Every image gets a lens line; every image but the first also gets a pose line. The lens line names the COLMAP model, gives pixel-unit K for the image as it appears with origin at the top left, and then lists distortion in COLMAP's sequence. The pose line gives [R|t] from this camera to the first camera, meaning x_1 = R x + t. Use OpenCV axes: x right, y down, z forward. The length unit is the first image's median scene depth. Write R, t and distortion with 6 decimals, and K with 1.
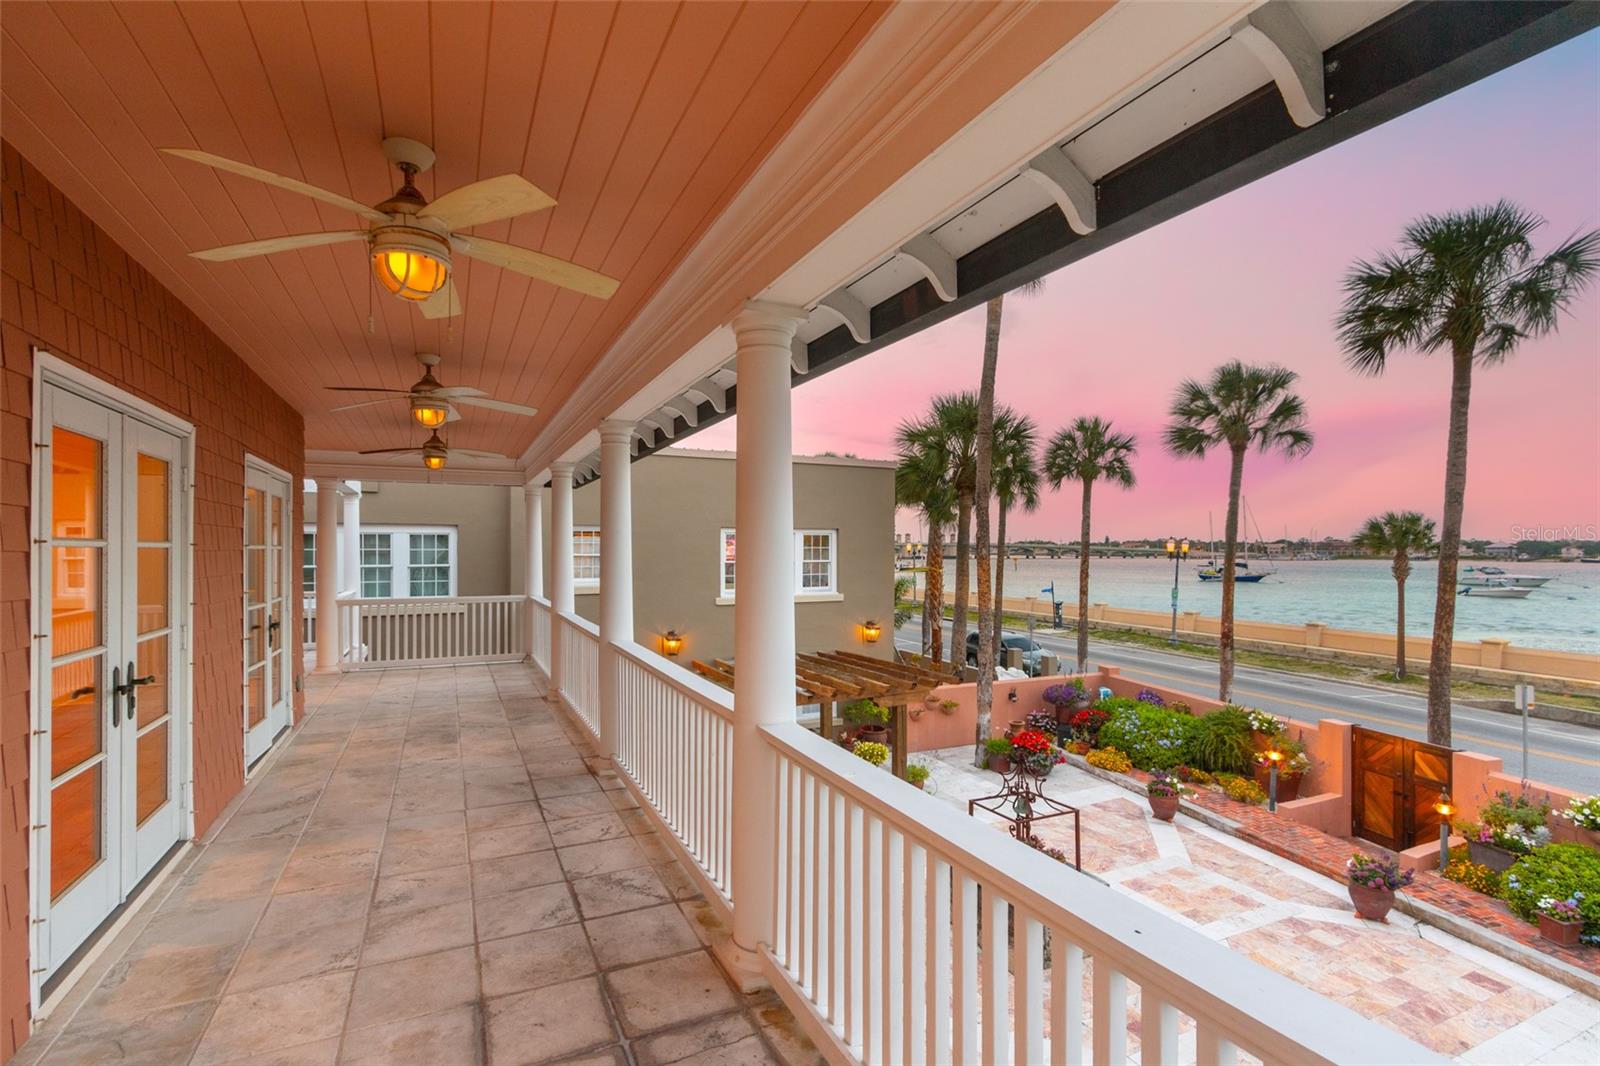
lens RADIAL K [[734.2, 0, 770.9], [0, 734.2, 537.9], [0, 0, 1]] dist [-0.002368, -0.000658]
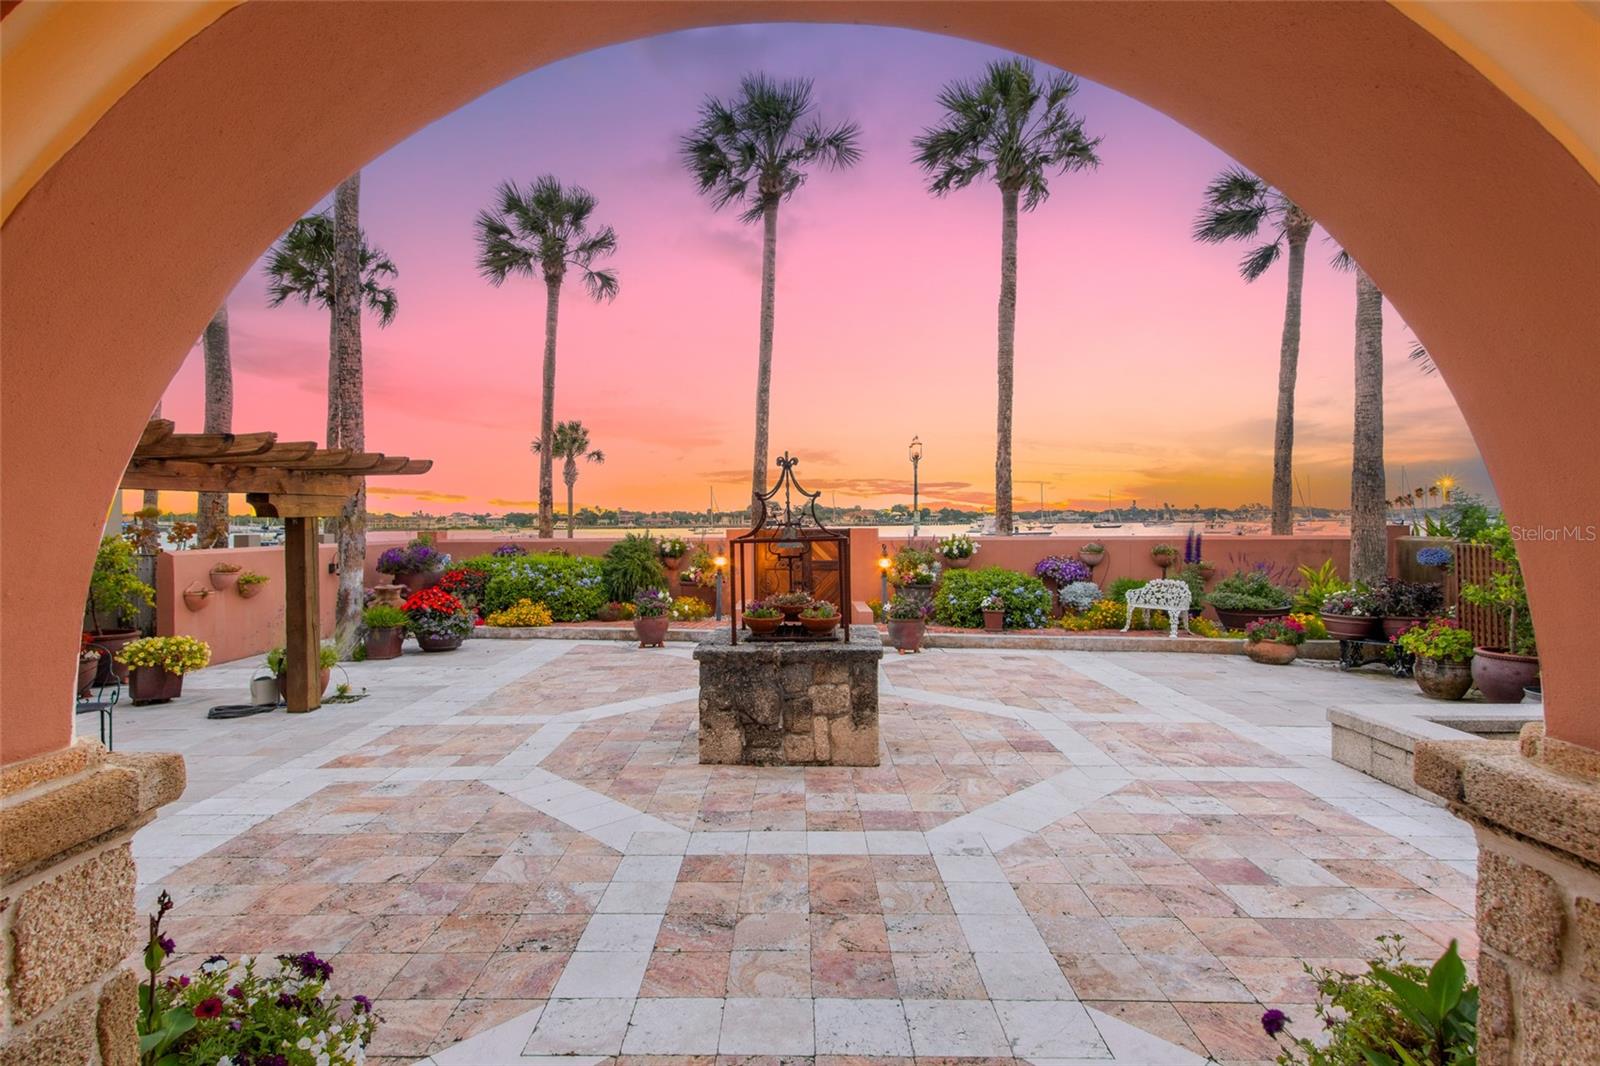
lens RADIAL K [[815.4, 0, 792.4], [0, 815.4, 525.9], [0, 0, 1]] dist [-0.000105, 0.000006]
pose [[0.404330, -0.004792, 0.914600, -0.158434], [-0.002095, 0.999979, 0.006165, 0.182278], [-0.914611, -0.004409, 0.404312, 0.373268]]
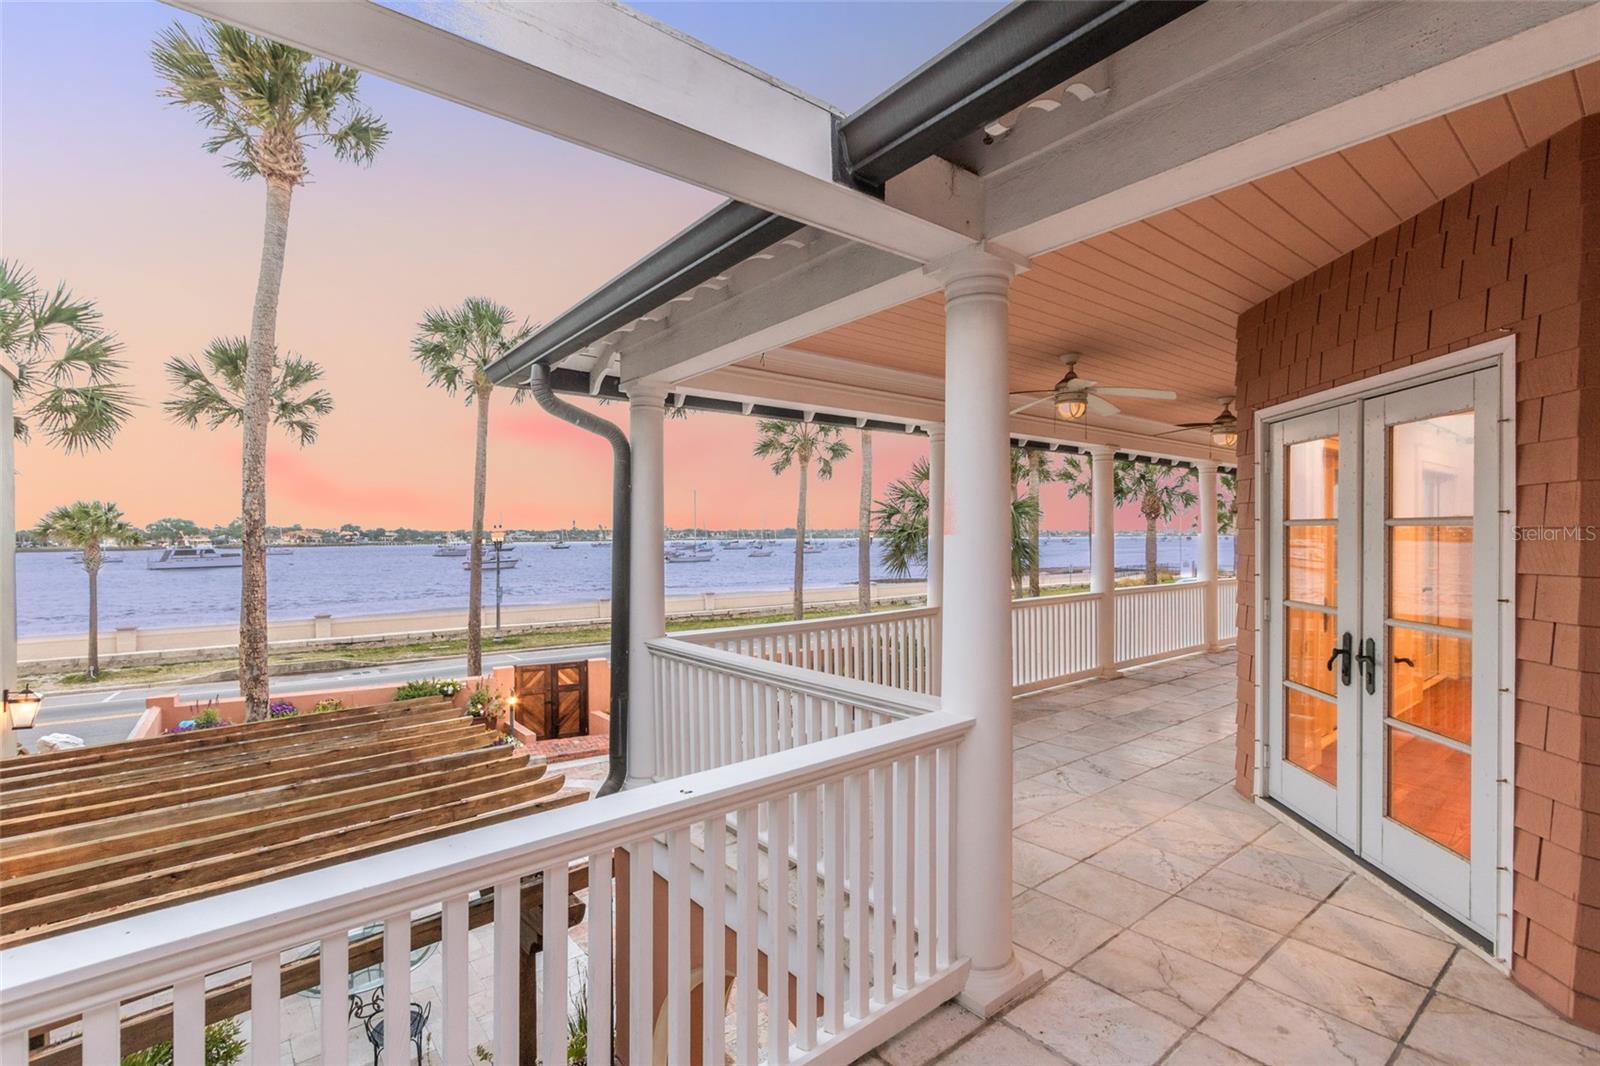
lens RADIAL K [[734.2, 0, 770.9], [0, 734.2, 537.9], [0, 0, 1]] dist [-0.002368, -0.000658]
pose [[-0.250473, -0.004675, 0.968112, -0.472792], [-0.003599, 0.999986, 0.003898, 0.008876], [-0.968117, -0.002508, -0.250487, 0.660841]]
